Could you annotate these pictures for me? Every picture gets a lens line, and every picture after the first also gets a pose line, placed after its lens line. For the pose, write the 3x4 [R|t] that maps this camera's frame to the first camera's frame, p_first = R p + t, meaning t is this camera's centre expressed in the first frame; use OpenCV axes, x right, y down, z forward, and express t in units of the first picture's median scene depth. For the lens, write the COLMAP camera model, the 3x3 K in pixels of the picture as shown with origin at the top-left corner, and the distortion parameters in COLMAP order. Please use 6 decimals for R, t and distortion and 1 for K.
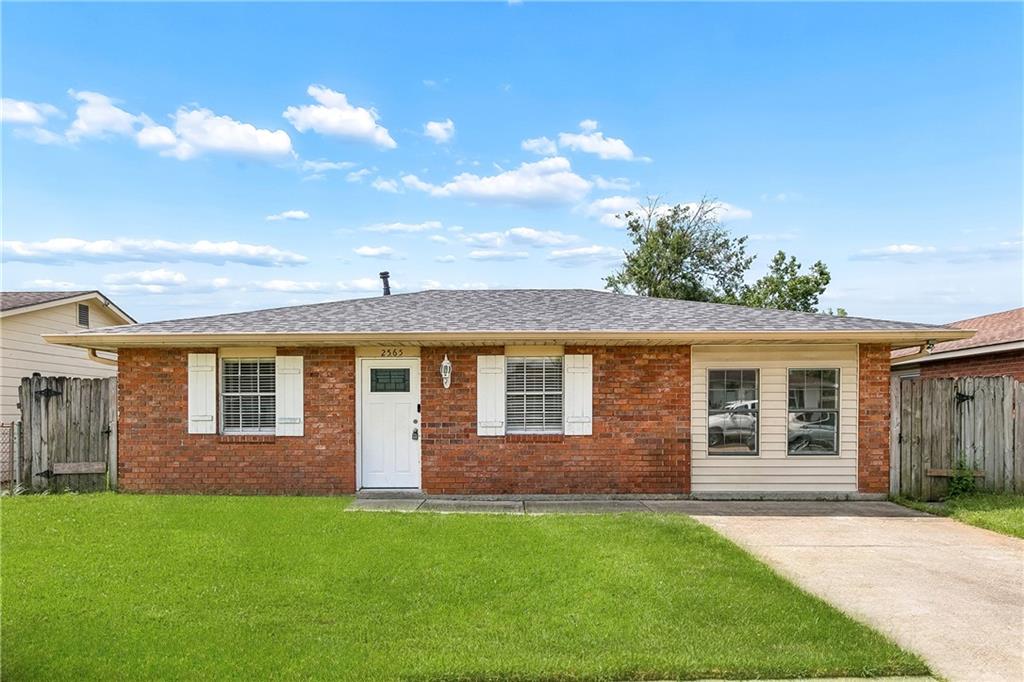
lens RADIAL K [[587.0, 0, 511.2], [0, 587.0, 366.2], [0, 0, 1]] dist [0.009340, 0.001620]
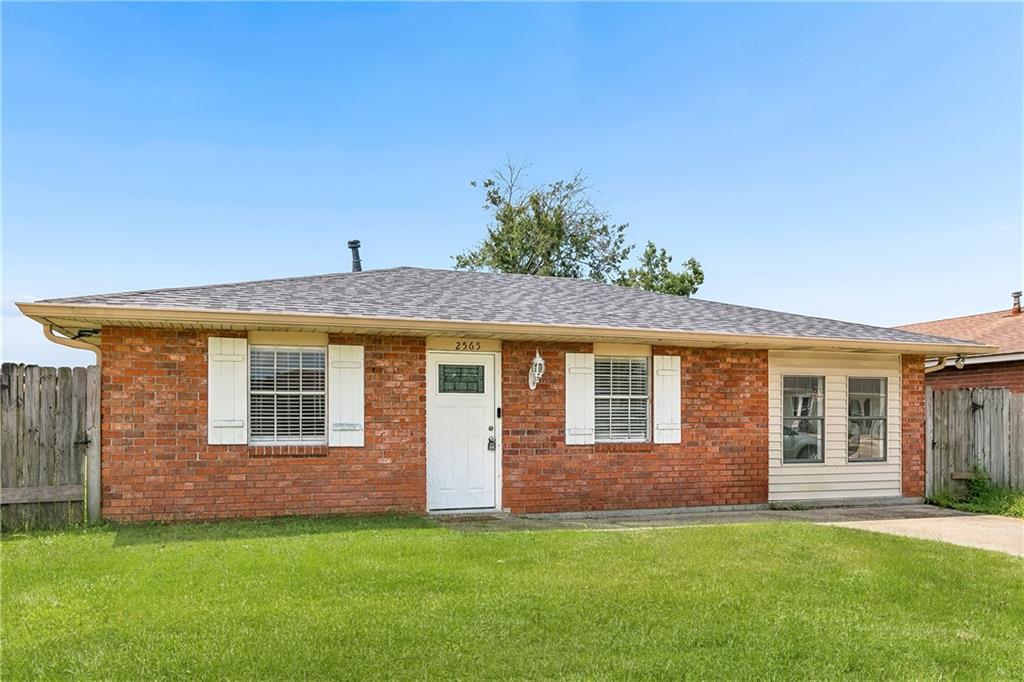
lens RADIAL K [[743.7, 0, 512.0], [0, 743.7, 342.7], [0, 0, 1]] dist [0.003338, 0.003964]
pose [[0.942651, 0.038945, 0.331501, -0.502567], [-0.030076, 0.999040, -0.031844, 0.004345], [-0.332423, 0.020047, 0.942917, -0.020738]]
